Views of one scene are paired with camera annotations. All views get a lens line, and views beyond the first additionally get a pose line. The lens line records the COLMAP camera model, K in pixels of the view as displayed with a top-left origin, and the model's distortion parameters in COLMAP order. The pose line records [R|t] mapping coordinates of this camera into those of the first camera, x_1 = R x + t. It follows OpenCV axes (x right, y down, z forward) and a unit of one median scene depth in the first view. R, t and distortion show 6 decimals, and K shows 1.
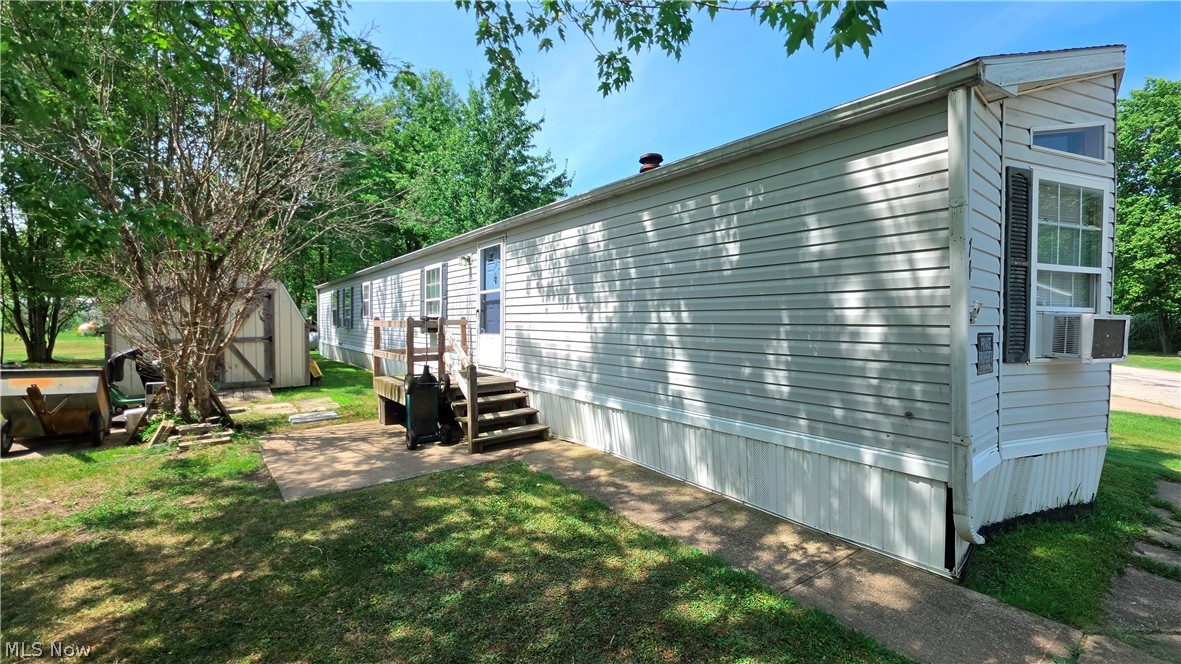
lens RADIAL K [[473.9, 0, 592.8], [0, 473.9, 329.9], [0, 0, 1]] dist [-0.002618, 0.000790]
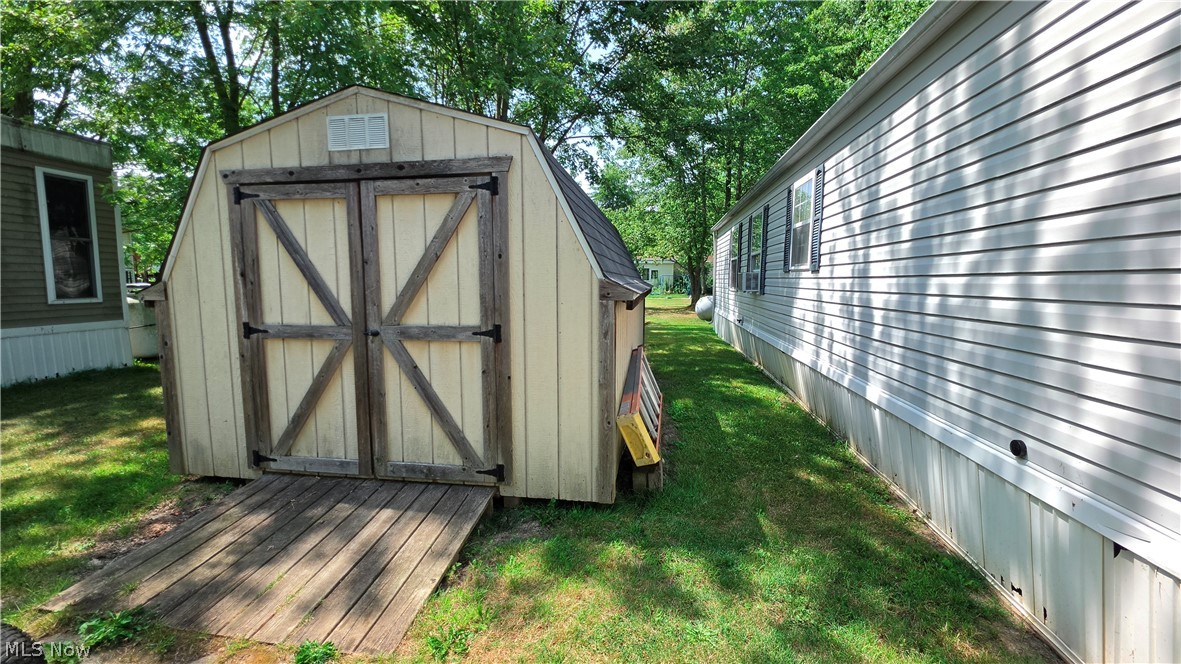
lens RADIAL K [[445.9, 0, 586.8], [0, 445.9, 324.6], [0, 0, 1]] dist [-0.000354, 0.000112]
pose [[0.668009, 0.066258, -0.741198, -0.592379], [-0.011069, 0.996803, 0.079131, -0.011843], [0.744071, -0.044656, 0.666606, 1.153194]]
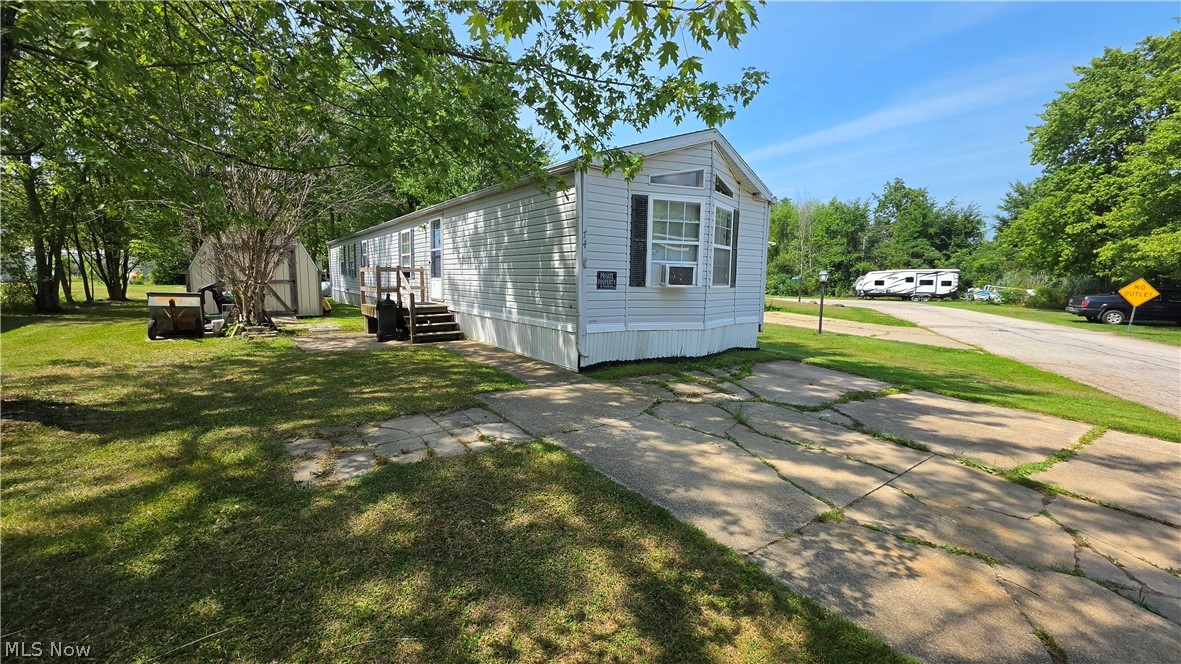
lens RADIAL K [[473.9, 0, 592.8], [0, 473.9, 329.9], [0, 0, 1]] dist [-0.002618, 0.000790]
pose [[0.999521, 0.014605, -0.027278, 0.339574], [-0.012093, 0.995863, 0.090057, 0.033255], [0.028481, -0.089684, 0.995563, -0.533585]]
